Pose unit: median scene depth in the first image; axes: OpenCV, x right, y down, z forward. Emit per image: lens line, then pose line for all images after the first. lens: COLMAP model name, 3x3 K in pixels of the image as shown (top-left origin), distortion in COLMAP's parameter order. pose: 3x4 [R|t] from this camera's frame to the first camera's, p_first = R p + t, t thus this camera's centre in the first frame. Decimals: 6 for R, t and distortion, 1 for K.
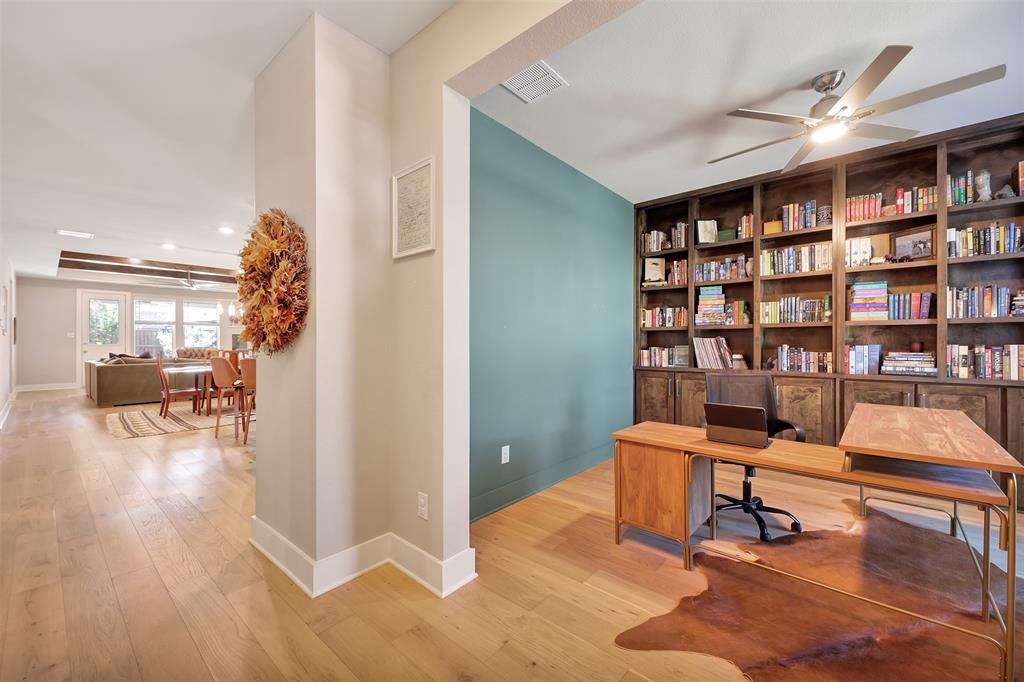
lens RADIAL K [[409.0, 0, 512.0], [0, 409.0, 341.0], [0, 0, 1]] dist [-0.000759, -0.000174]
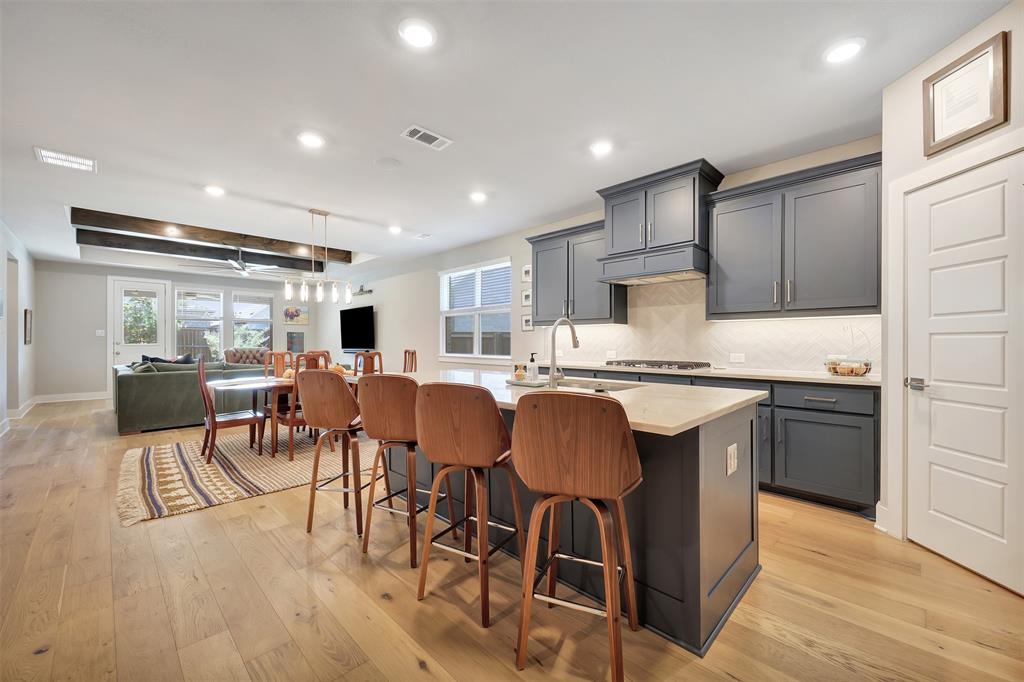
lens RADIAL K [[403.1, 0, 512.0], [0, 403.1, 341.0], [0, 0, 1]] dist [0.000328, 0.000056]
pose [[0.997830, -0.001907, -0.065818, -0.279998], [0.002034, 0.999996, 0.001871, 0.002368], [0.065814, -0.002001, 0.997830, 0.335882]]
